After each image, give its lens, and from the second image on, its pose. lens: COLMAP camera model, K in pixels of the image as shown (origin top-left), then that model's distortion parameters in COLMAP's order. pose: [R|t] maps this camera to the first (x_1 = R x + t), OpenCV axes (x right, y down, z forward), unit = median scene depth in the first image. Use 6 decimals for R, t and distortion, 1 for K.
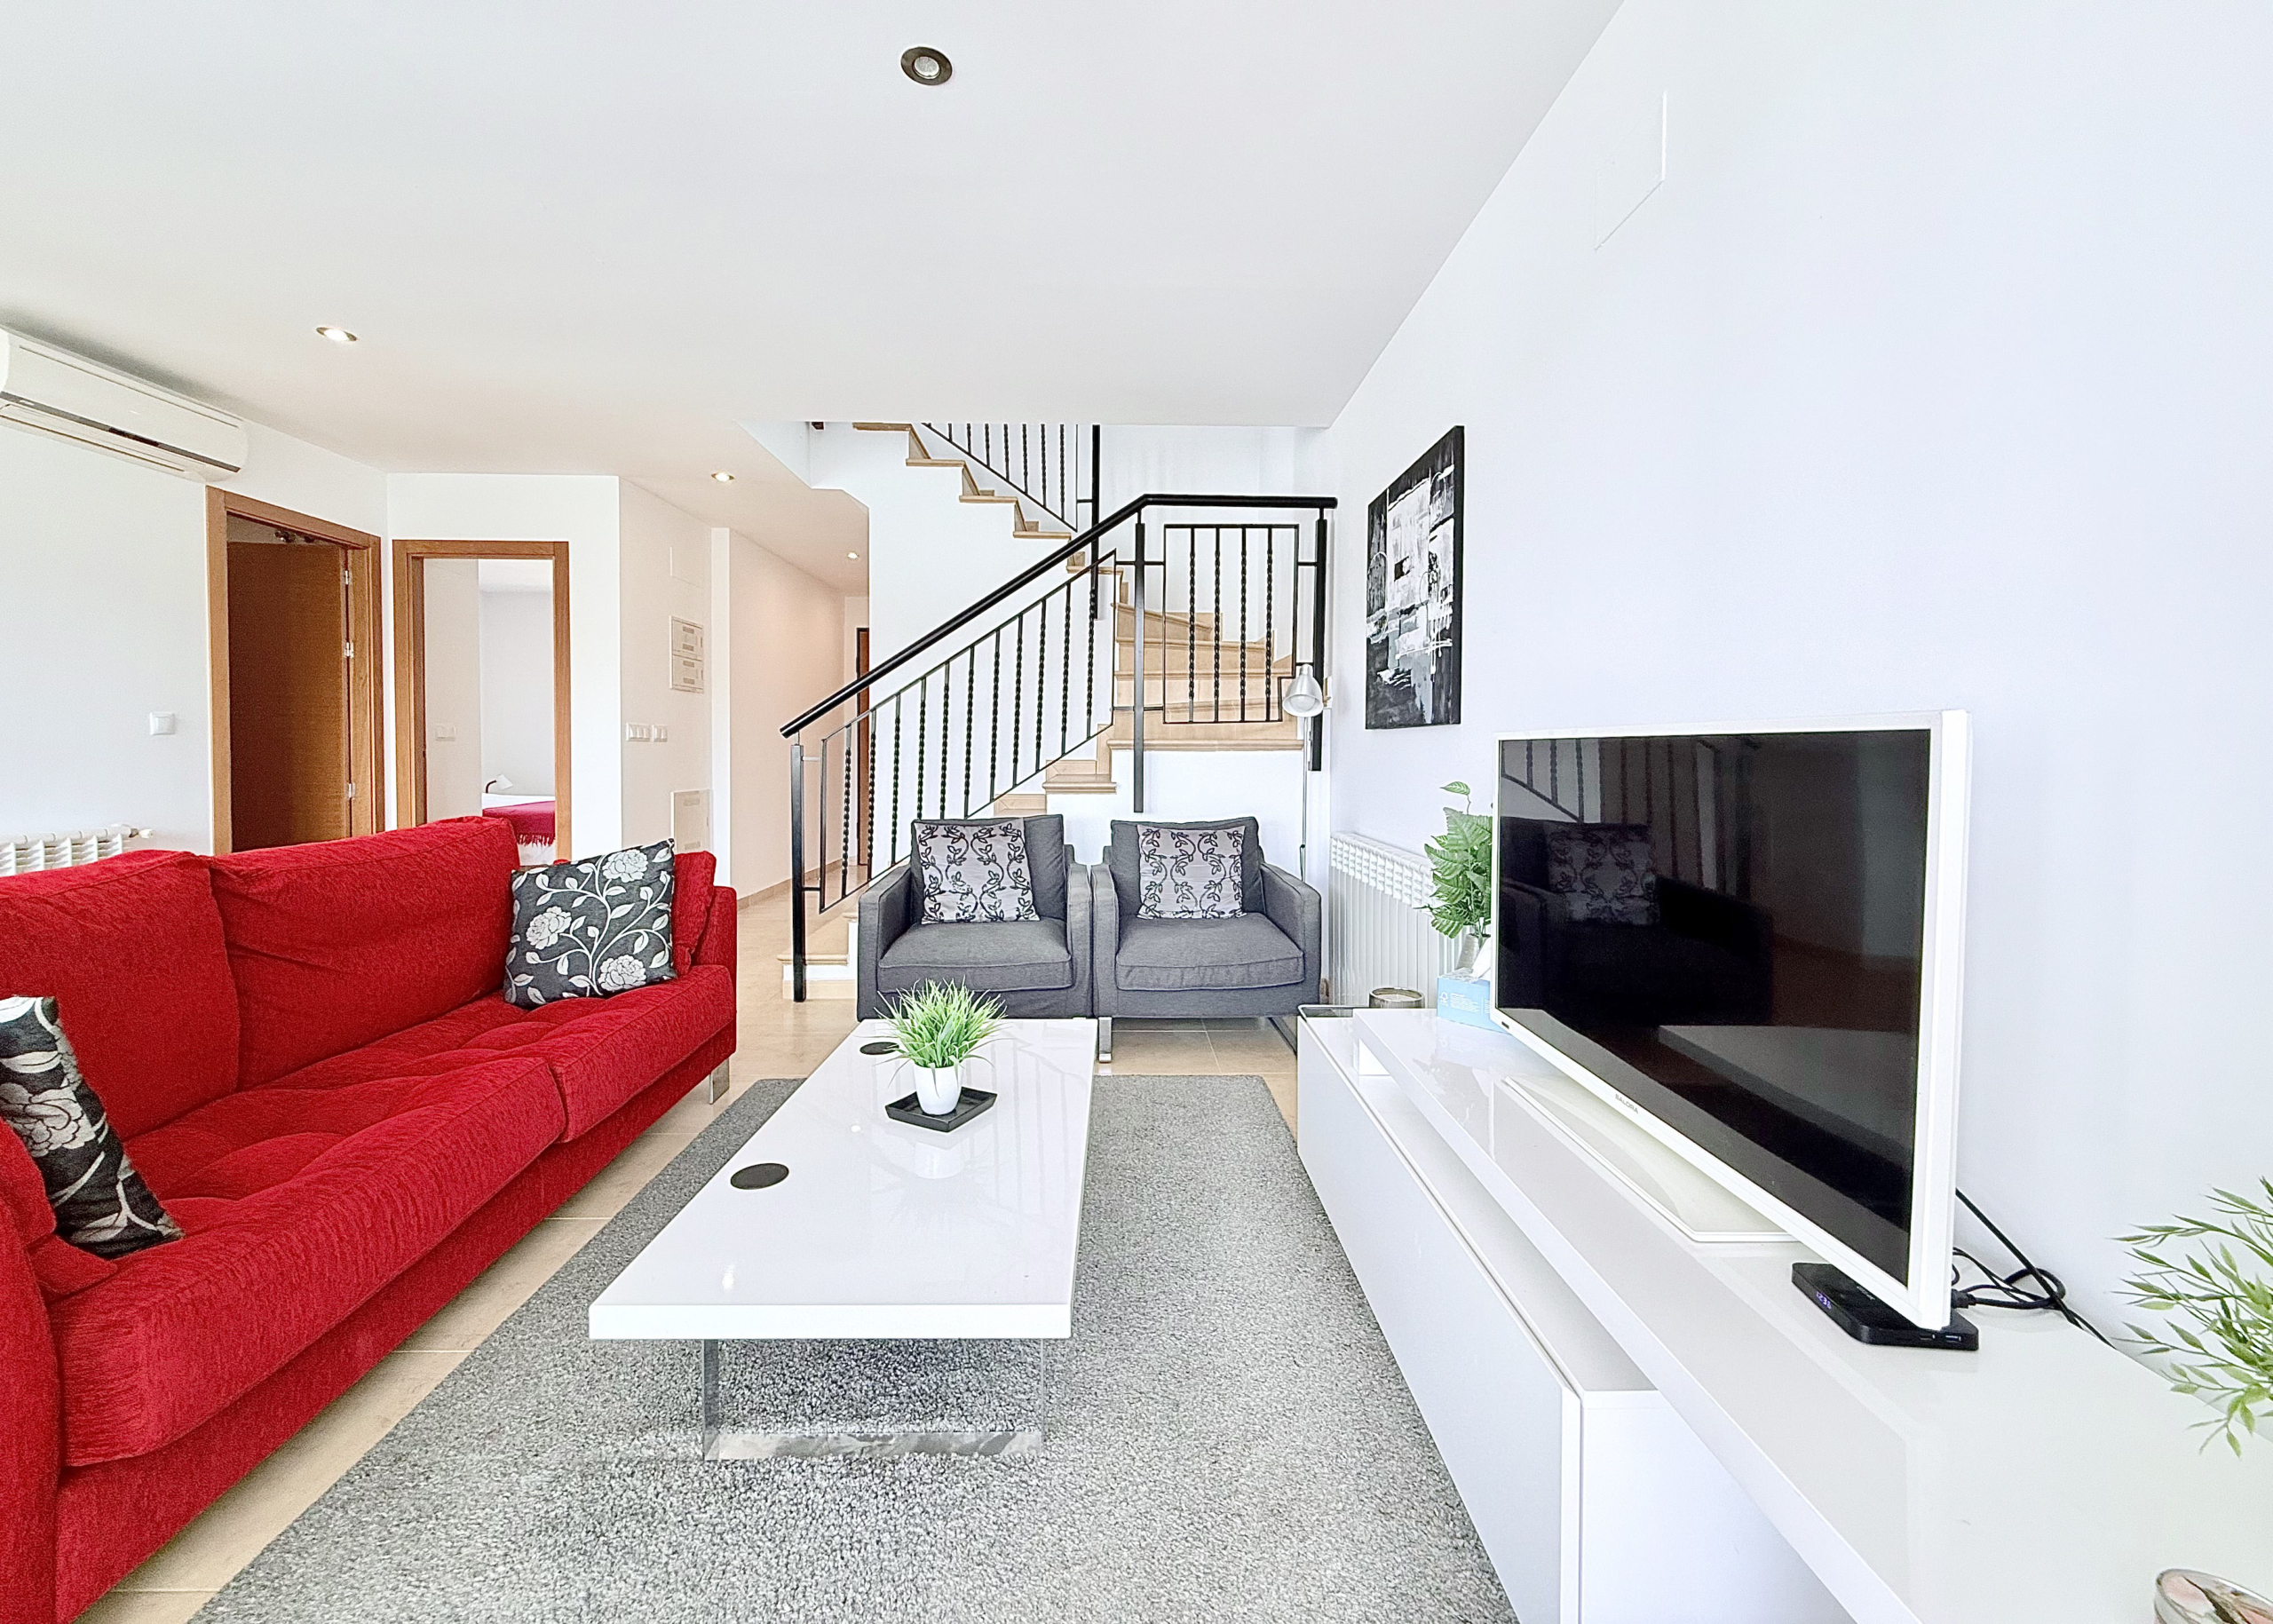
lens RADIAL K [[906.0, 0, 1124.1], [0, 906.0, 809.9], [0, 0, 1]] dist [-0.001021, -0.000065]
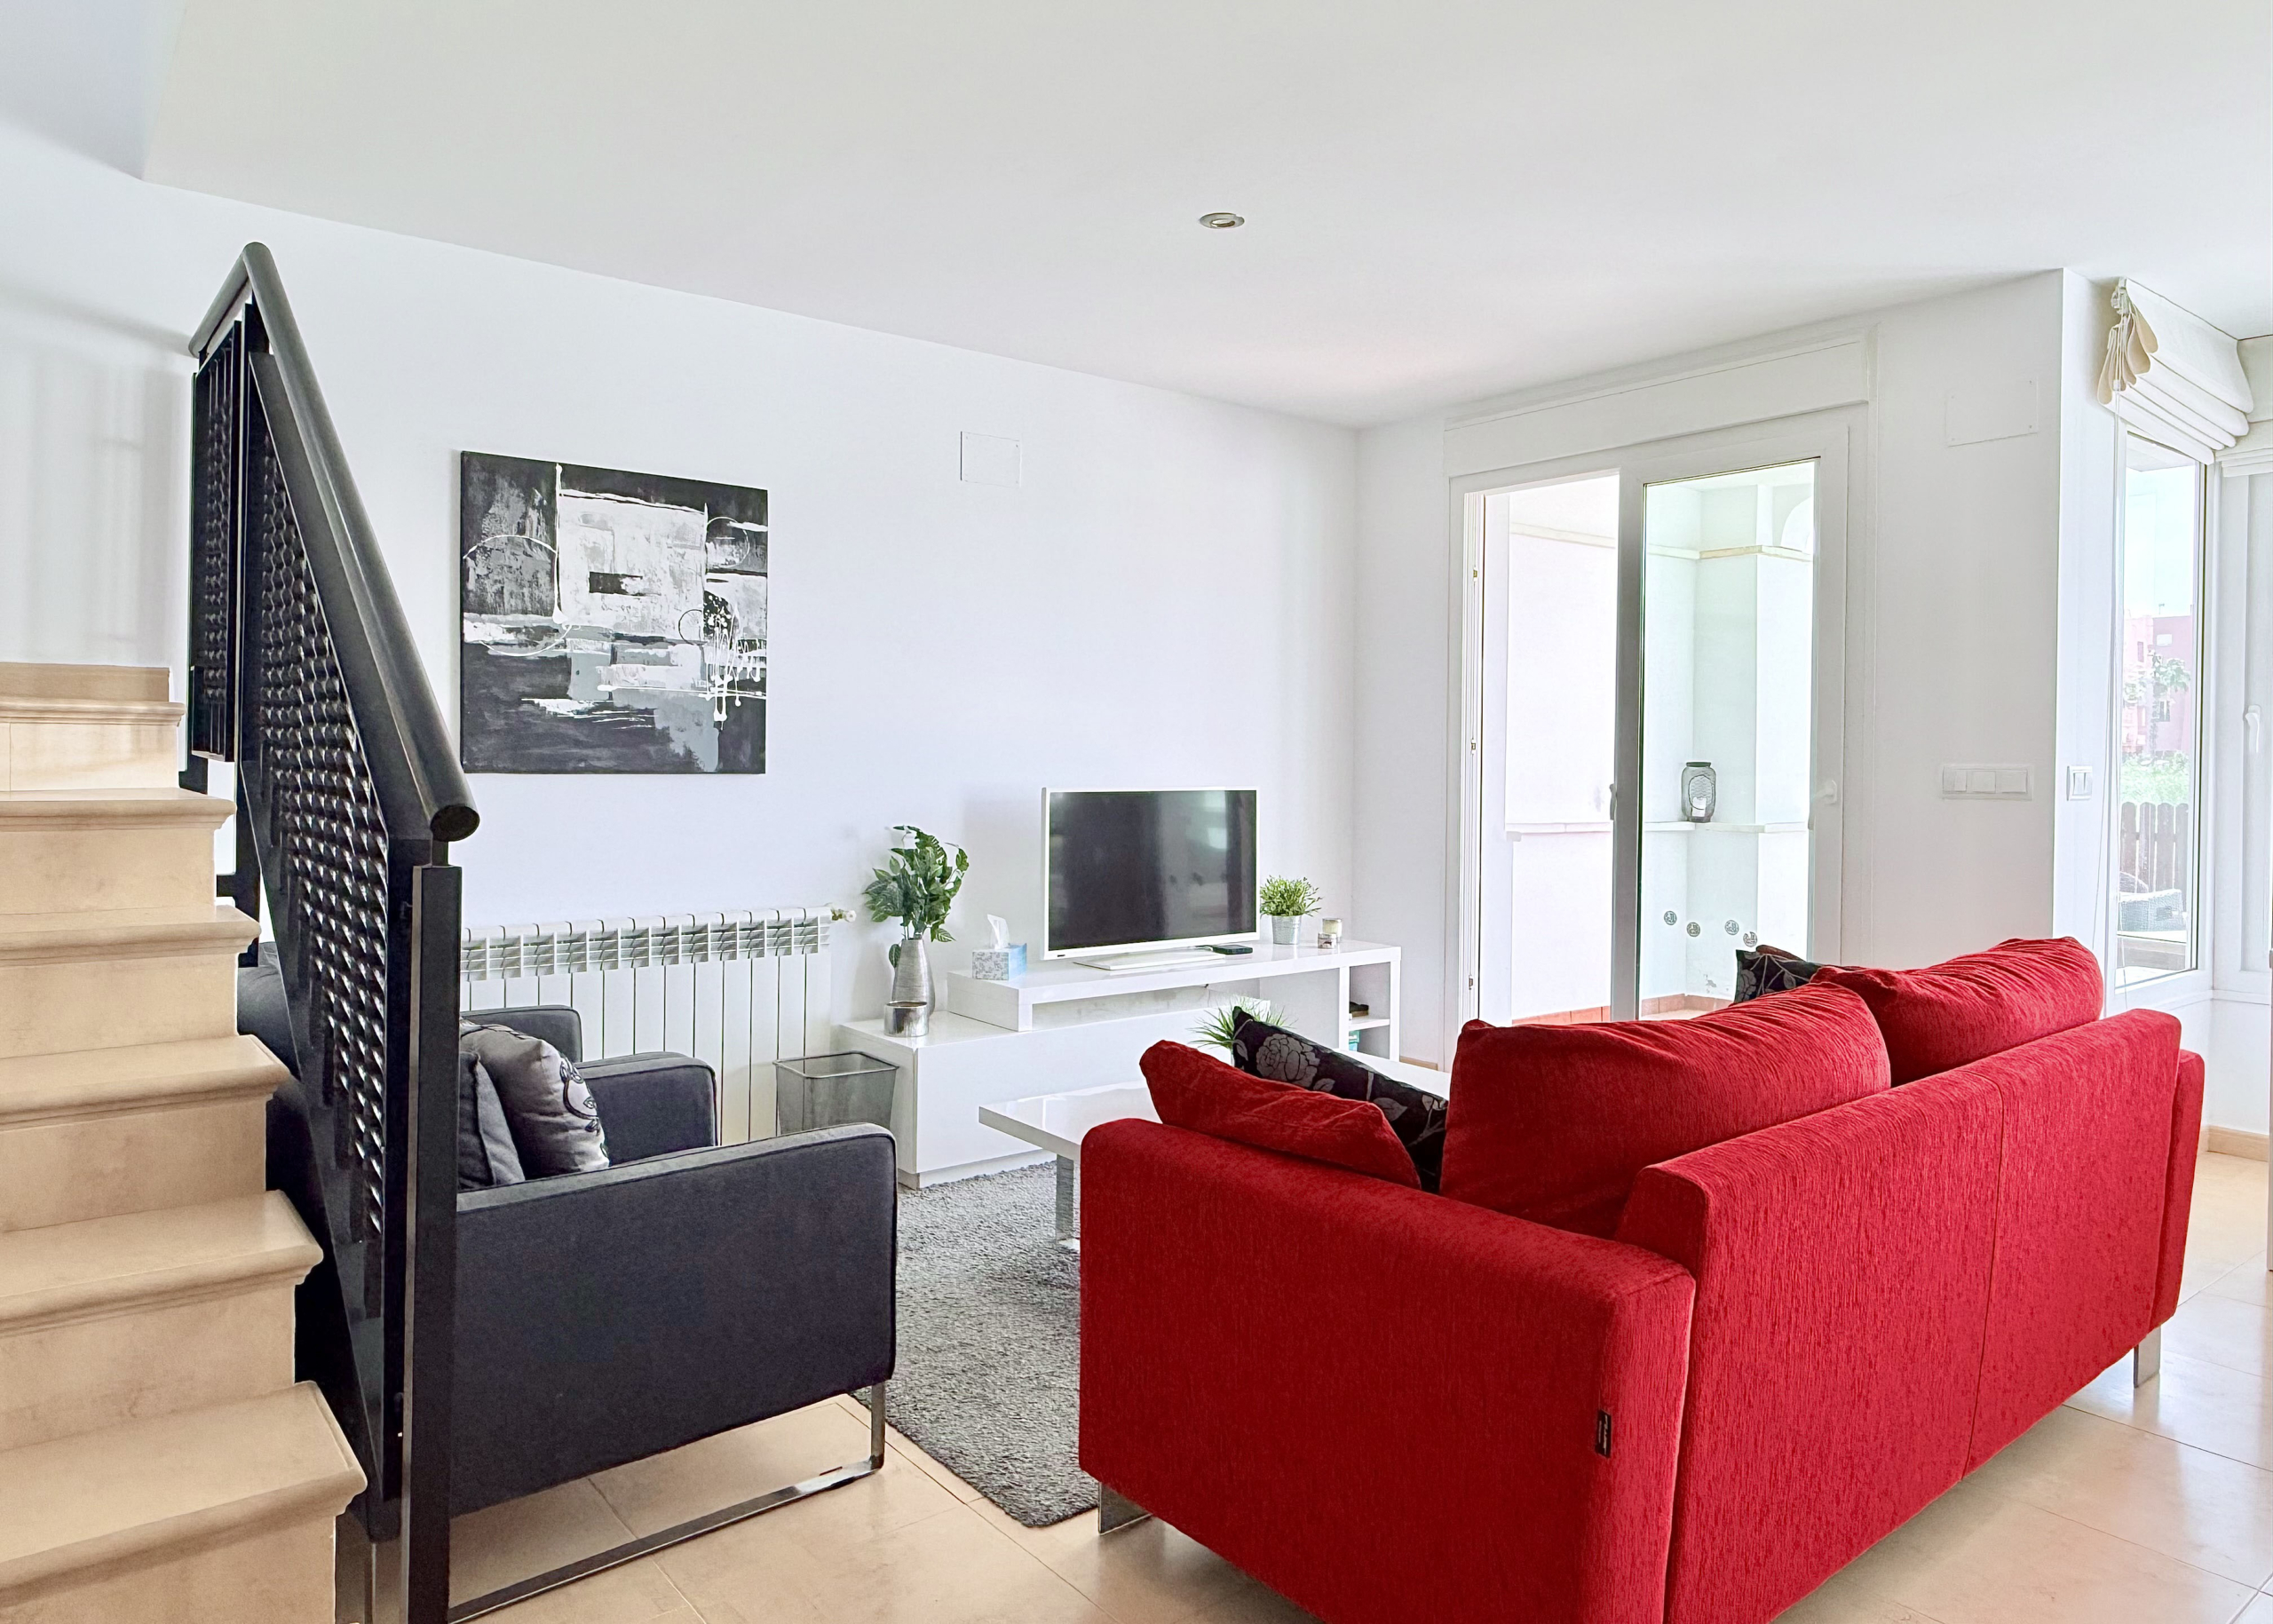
lens RADIAL K [[1440.0, 0, 1101.3], [0, 1440.0, 758.4], [0, 0, 1]] dist [-0.003860, -0.002820]
pose [[-0.604940, -0.016465, 0.796101, -1.038738], [0.038034, 0.998048, 0.049542, -0.158352], [-0.795362, 0.060249, -0.603132, 1.481845]]
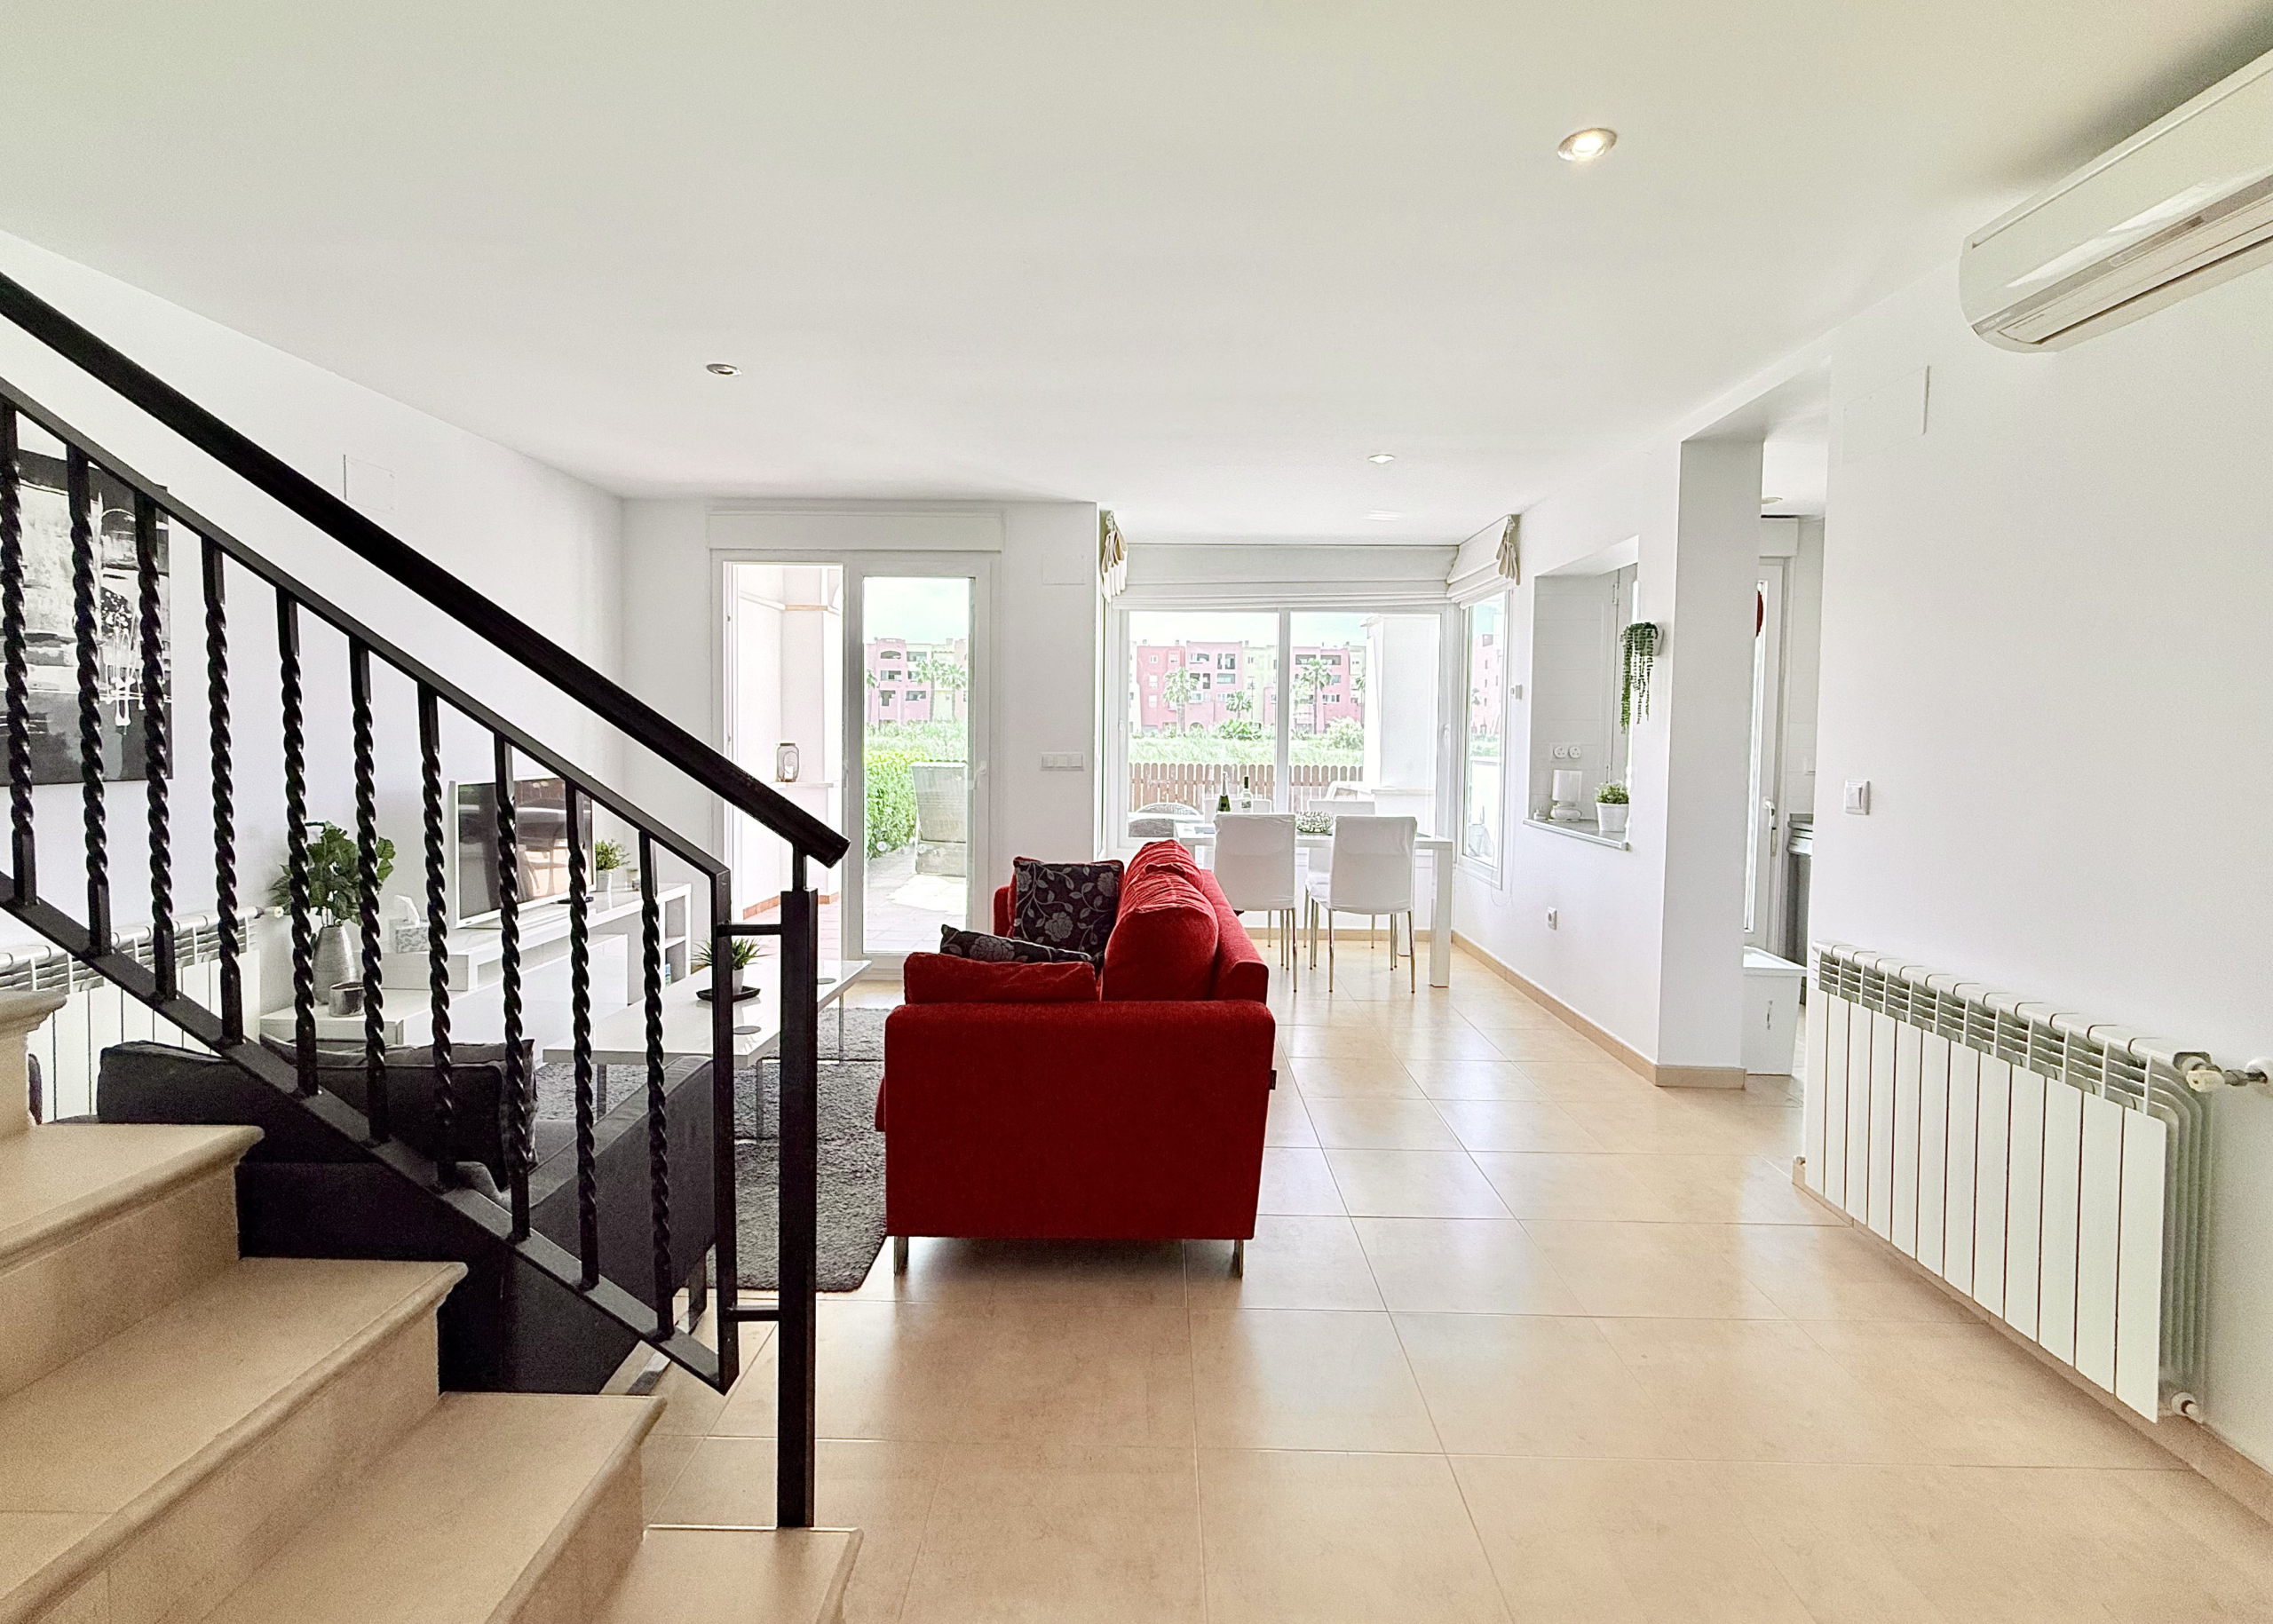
lens RADIAL K [[1021.5, 0, 1129.1], [0, 1021.5, 744.9], [0, 0, 1]] dist [0.001520, -0.000144]
pose [[-0.999345, -0.019678, 0.030361, -0.652683], [-0.017284, 0.996866, 0.077195, -0.211229], [-0.031785, 0.076620, -0.996554, 1.846974]]
